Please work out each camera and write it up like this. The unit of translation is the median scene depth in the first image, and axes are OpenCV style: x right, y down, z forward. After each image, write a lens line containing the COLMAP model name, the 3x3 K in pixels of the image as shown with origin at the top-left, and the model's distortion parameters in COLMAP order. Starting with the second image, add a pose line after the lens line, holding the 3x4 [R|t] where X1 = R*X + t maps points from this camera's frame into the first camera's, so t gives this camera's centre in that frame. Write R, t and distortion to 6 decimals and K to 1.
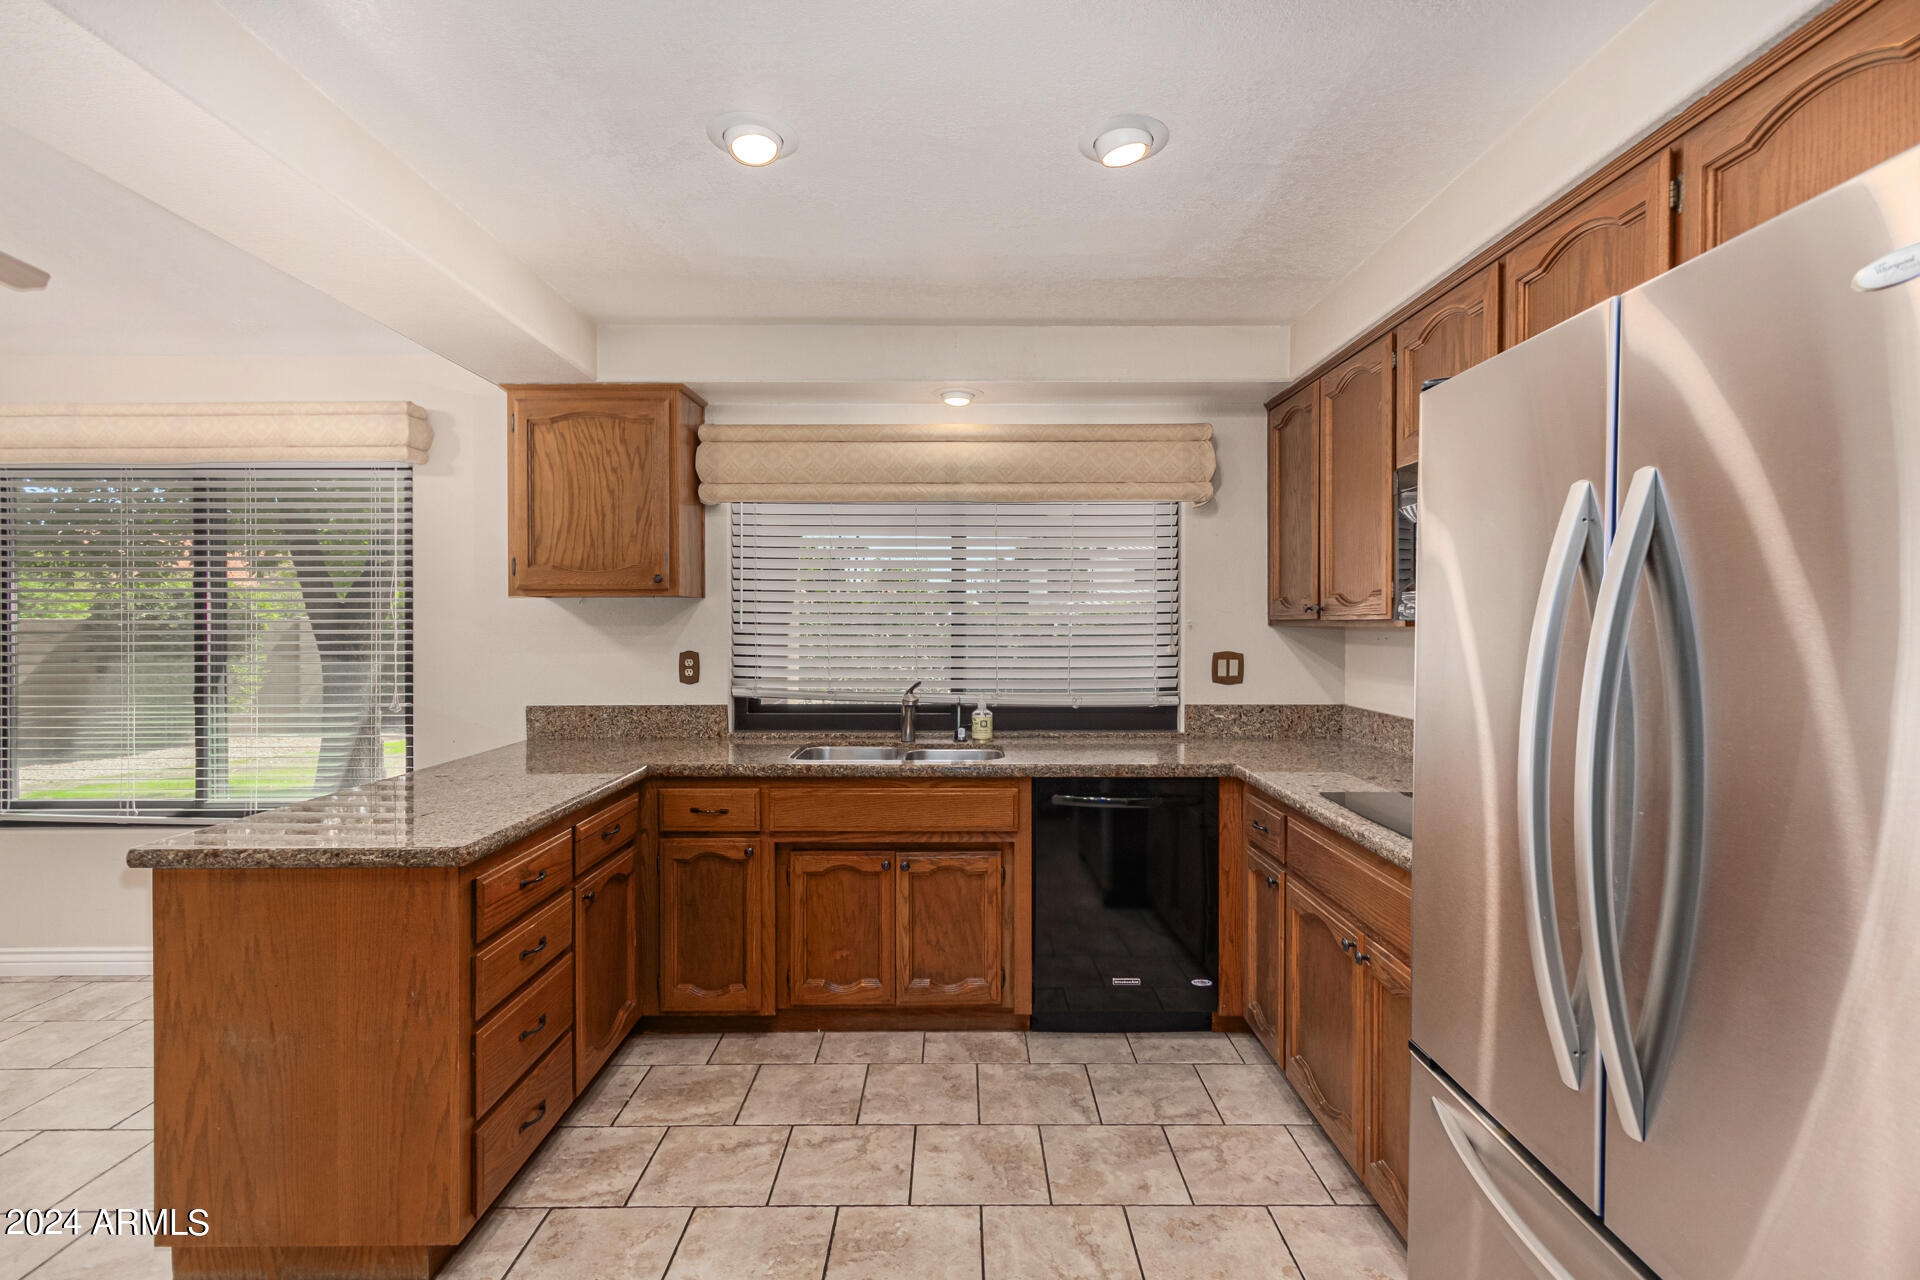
lens RADIAL K [[901.8, 0, 957.4], [0, 901.8, 626.3], [0, 0, 1]] dist [0.001820, 0.001386]
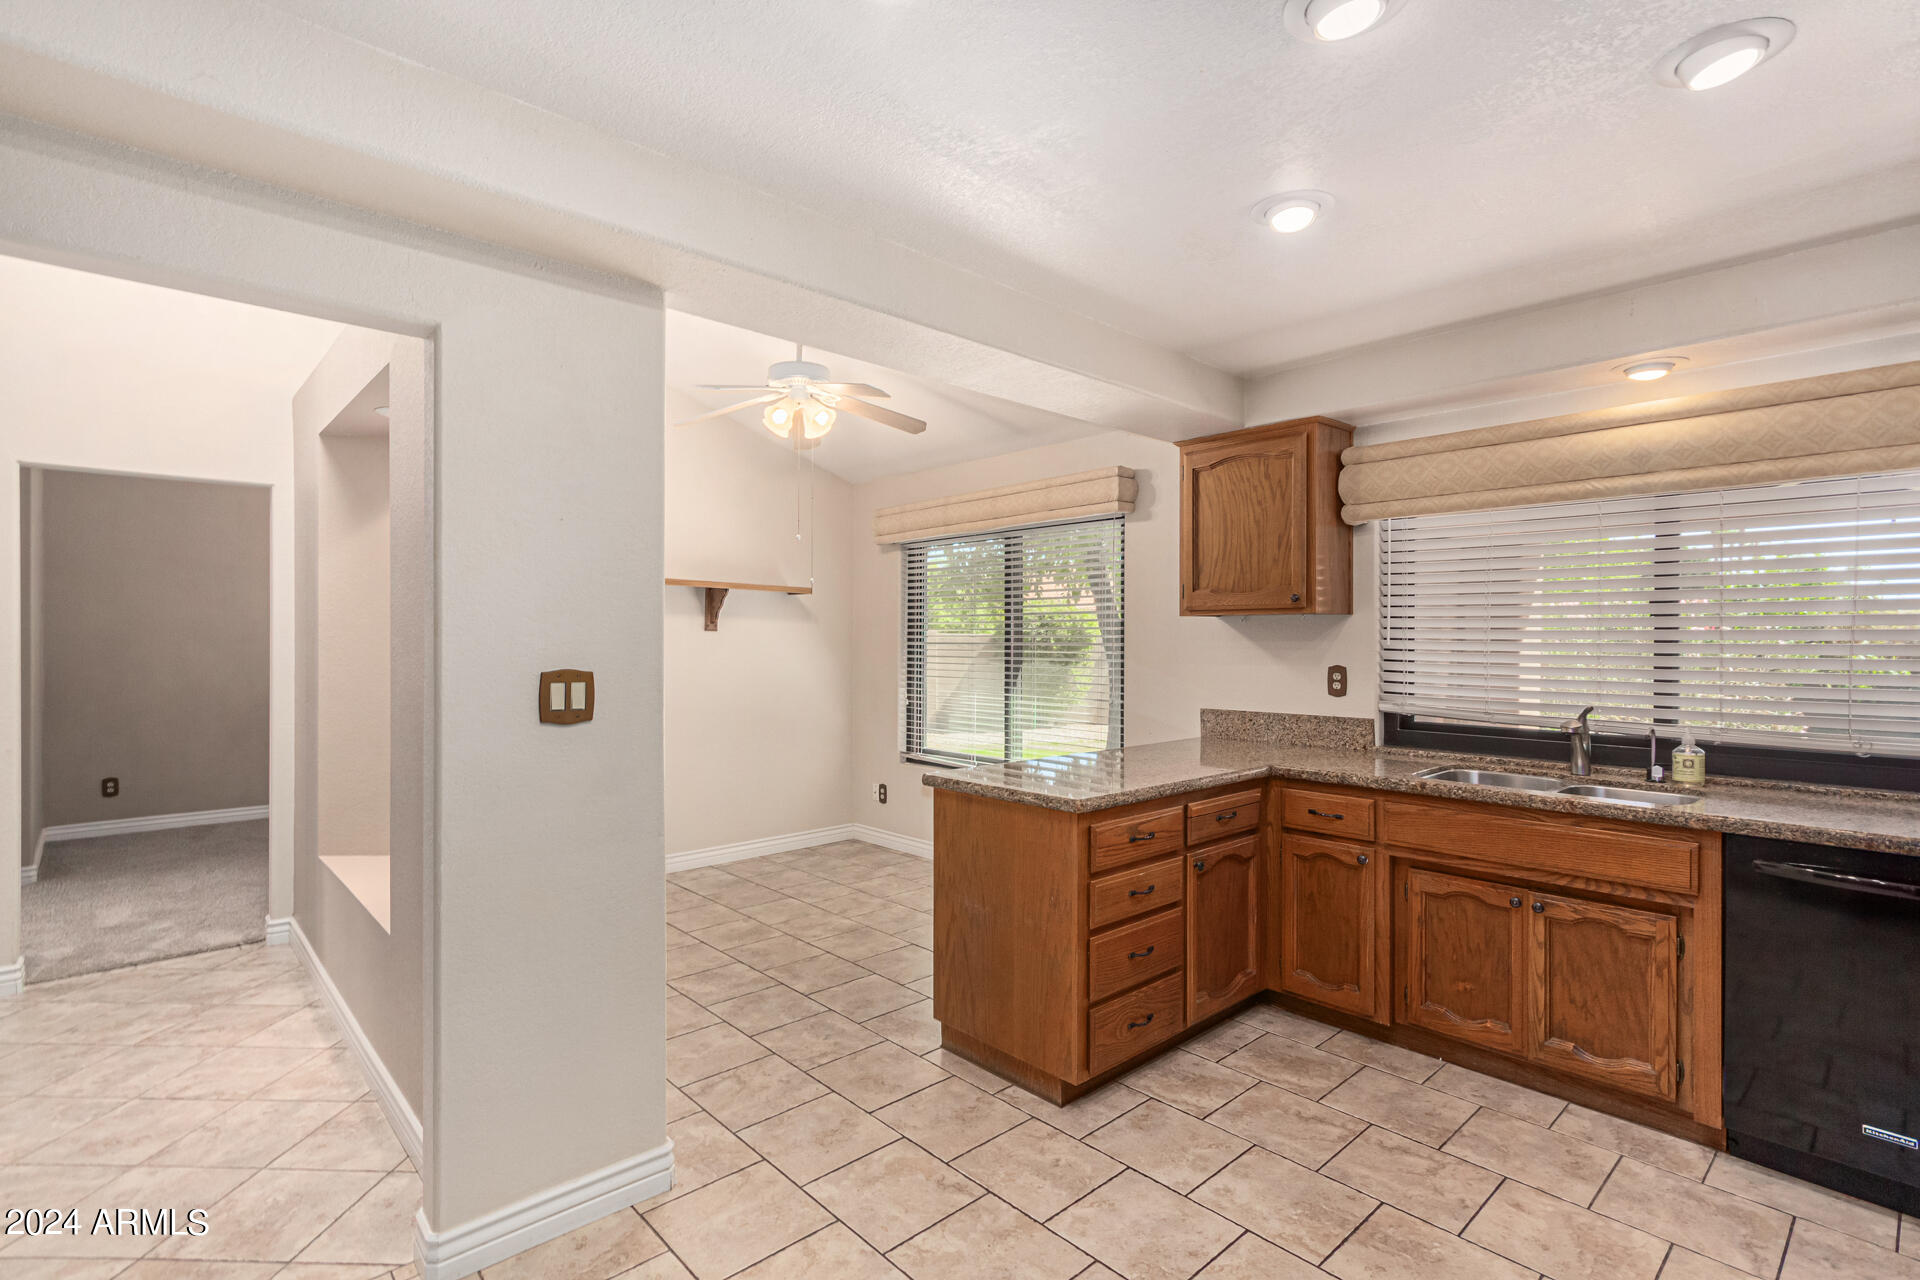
lens RADIAL K [[901.8, 0, 950.3], [0, 901.8, 639.1], [0, 0, 1]] dist [0.001820, 0.001386]
pose [[0.669013, 0.003330, -0.743243, 0.218834], [-0.005883, 0.999982, -0.000815, 0.000135], [0.743228, 0.004918, 0.669021, -0.046589]]
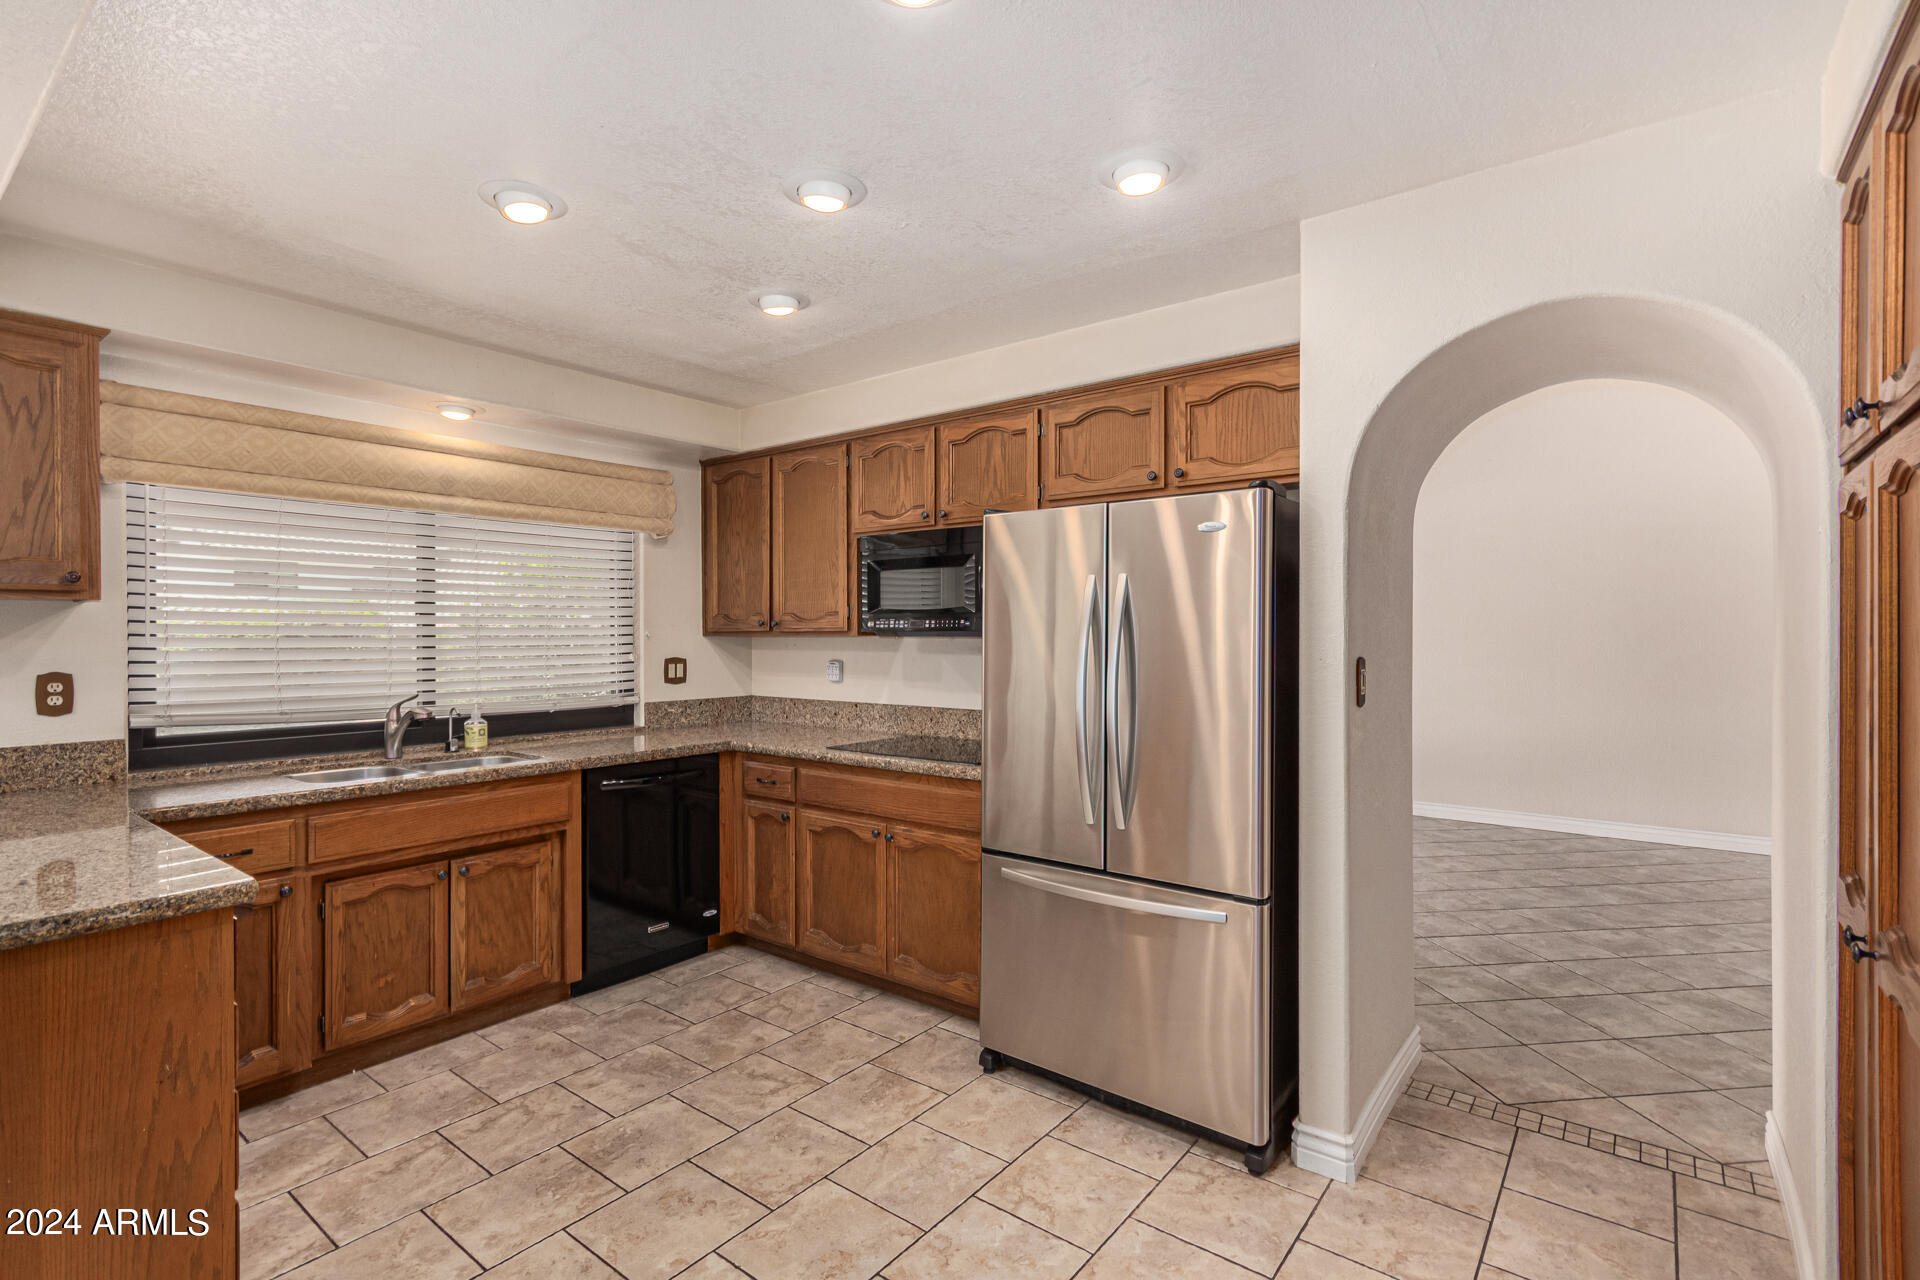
lens RADIAL K [[901.8, 0, 969.4], [0, 901.8, 632.4], [0, 0, 1]] dist [0.001820, 0.001386]
pose [[0.608040, 0.000455, 0.793906, -0.519950], [0.005826, 0.999970, -0.005035, 0.002817], [-0.793885, 0.007687, 0.608019, -0.079358]]
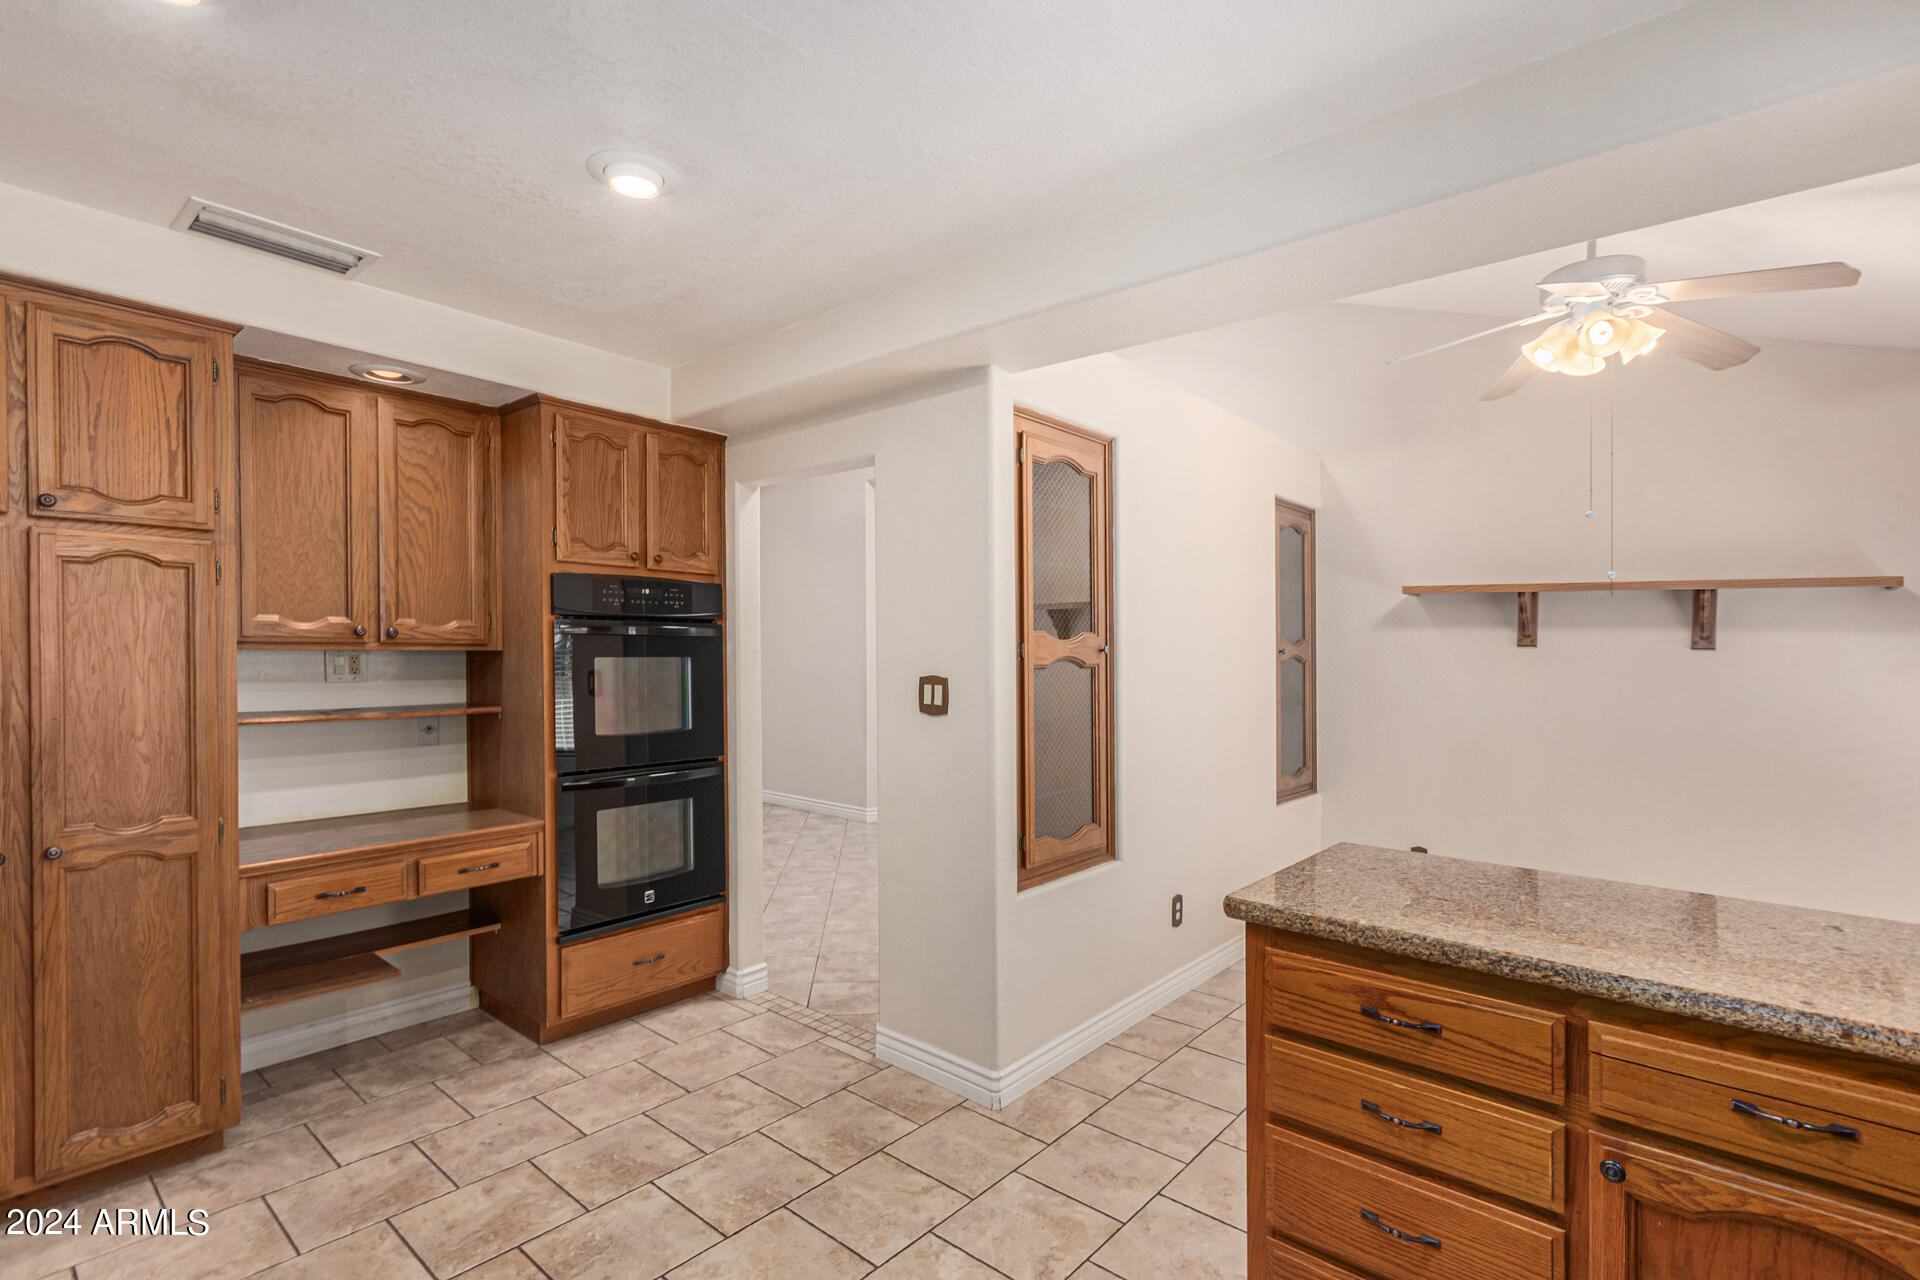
lens RADIAL K [[901.8, 0, 961.7], [0, 901.8, 657.8], [0, 0, 1]] dist [0.001820, 0.001386]
pose [[-0.655756, 0.001500, -0.754971, 0.210745], [-0.012935, 0.999829, 0.013221, -0.007113], [0.754862, 0.018435, -0.655625, 0.869378]]
